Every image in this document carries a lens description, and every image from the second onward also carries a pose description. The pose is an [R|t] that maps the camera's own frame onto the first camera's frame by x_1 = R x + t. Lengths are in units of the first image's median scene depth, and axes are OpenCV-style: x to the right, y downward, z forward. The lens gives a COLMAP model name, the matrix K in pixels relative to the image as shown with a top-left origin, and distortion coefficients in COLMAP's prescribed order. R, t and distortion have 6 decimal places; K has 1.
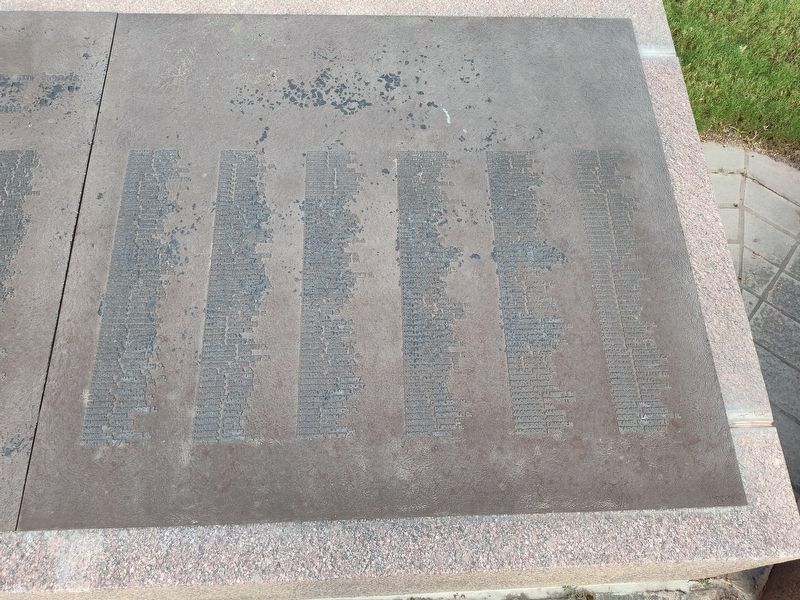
lens RADIAL K [[533.4, 0, 400.0], [0, 533.4, 300.0], [0, 0, 1]] dist [0.003277, -0.001439]
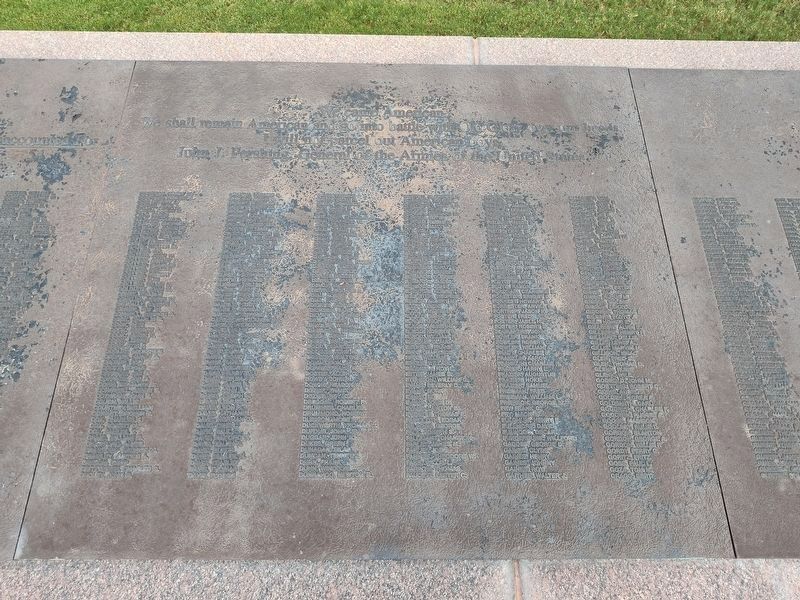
lens RADIAL K [[533.4, 0, 400.0], [0, 533.4, 300.0], [0, 0, 1]] dist [0.003277, -0.001439]
pose [[0.999449, 0.020968, -0.025730, -1.117721], [-0.021954, 0.999010, -0.038682, -0.021059], [0.024894, 0.039226, 0.998920, -0.081985]]
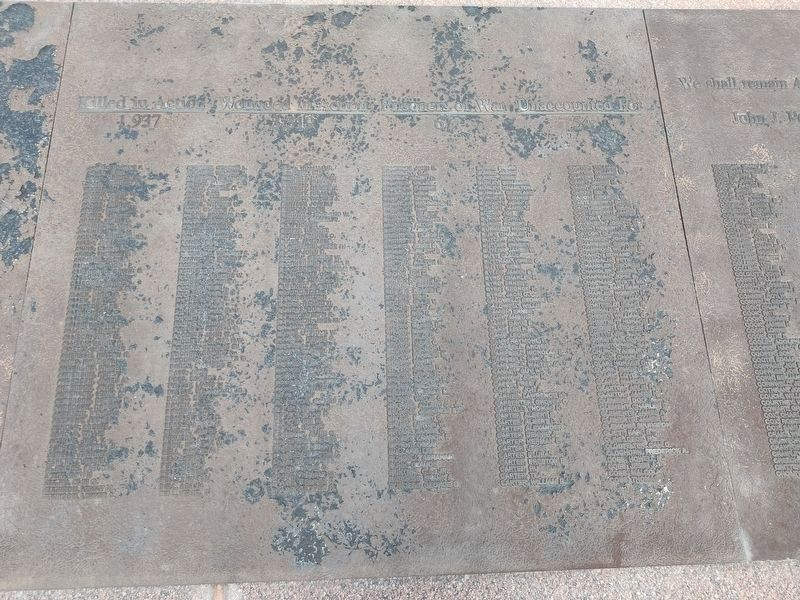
lens RADIAL K [[533.4, 0, 400.0], [0, 533.4, 300.0], [0, 0, 1]] dist [0.003277, -0.001439]
pose [[0.999878, 0.004316, 0.015008, -5.985847], [-0.005488, 0.996864, 0.078939, -0.331402], [-0.014620, -0.079012, 0.996766, 0.172420]]
